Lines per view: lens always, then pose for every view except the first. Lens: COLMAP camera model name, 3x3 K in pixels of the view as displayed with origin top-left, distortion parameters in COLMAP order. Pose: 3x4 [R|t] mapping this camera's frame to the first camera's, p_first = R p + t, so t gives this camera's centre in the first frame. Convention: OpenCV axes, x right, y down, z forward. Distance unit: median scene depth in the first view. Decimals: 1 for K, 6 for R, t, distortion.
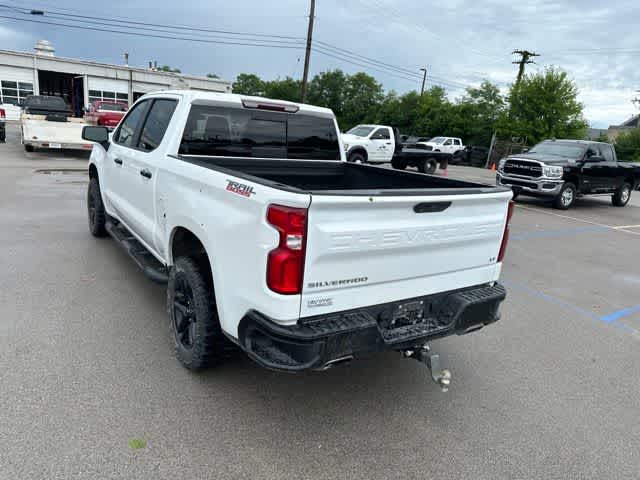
lens RADIAL K [[438.4, 0, 318.0], [0, 438.4, 234.3], [0, 0, 1]] dist [0.042586, -0.027293]
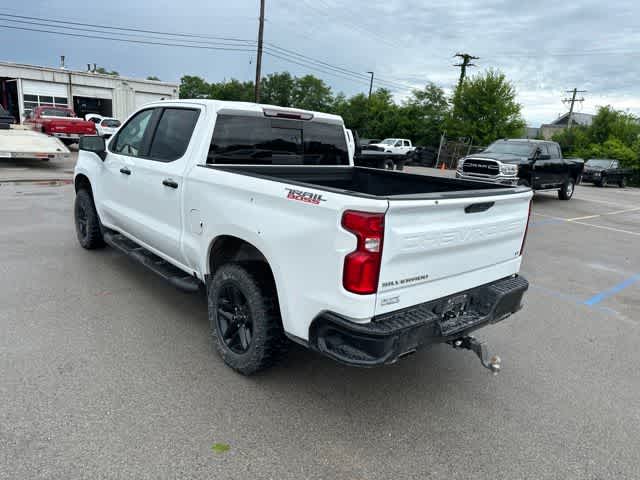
lens RADIAL K [[438.4, 0, 315.8], [0, 438.4, 240.5], [0, 0, 1]] dist [0.042586, -0.027293]
pose [[0.993421, -0.042891, 0.106189, -0.161130], [0.042033, 0.999063, 0.010304, -0.005236], [-0.106531, -0.005773, 0.994293, -0.026109]]
